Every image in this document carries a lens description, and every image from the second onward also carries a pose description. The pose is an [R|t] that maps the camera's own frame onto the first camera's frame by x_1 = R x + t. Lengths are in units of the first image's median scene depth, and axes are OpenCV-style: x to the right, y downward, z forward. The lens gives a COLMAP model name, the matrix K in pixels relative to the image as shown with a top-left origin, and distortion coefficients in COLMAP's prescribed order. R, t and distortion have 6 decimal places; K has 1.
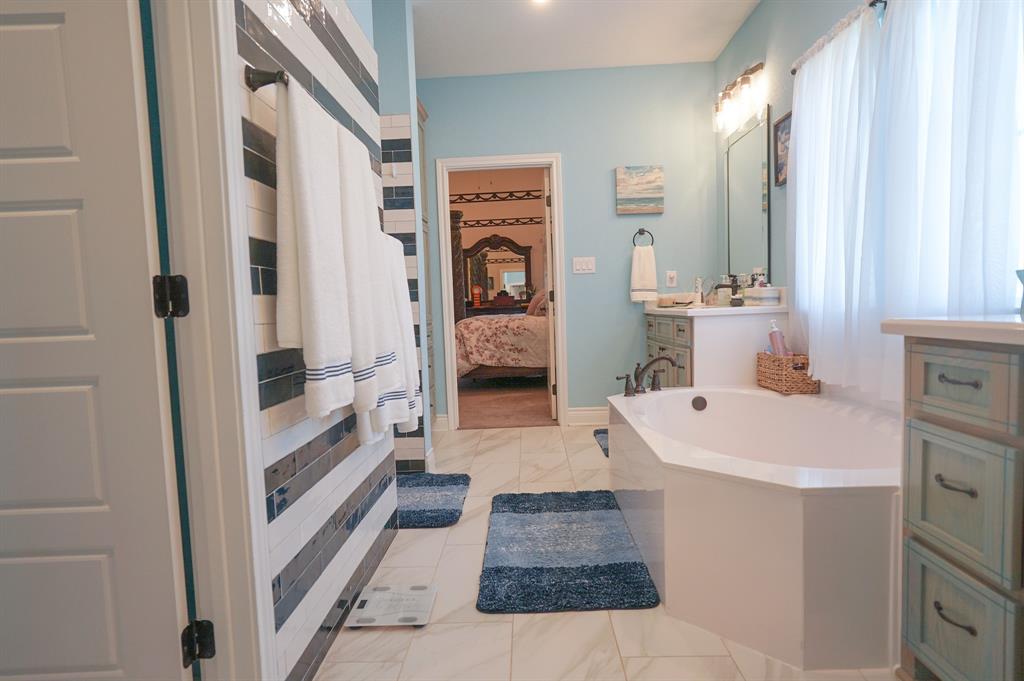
lens RADIAL K [[575.4, 0, 512.1], [0, 575.4, 342.9], [0, 0, 1]] dist [0.004689, 0.000687]
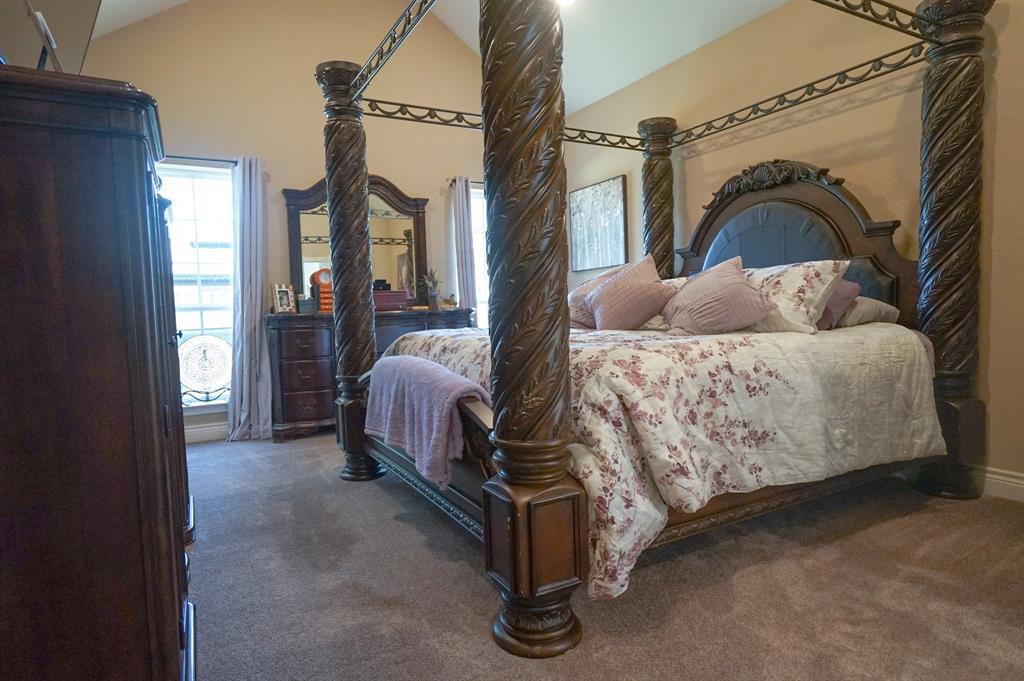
lens RADIAL K [[575.4, 0, 515.1], [0, 575.4, 342.6], [0, 0, 1]] dist [0.004689, 0.000687]
pose [[0.857099, -0.019402, 0.514786, -0.275034], [0.028059, 0.999565, -0.009044, -0.042624], [-0.514387, 0.022196, 0.857271, 0.789898]]
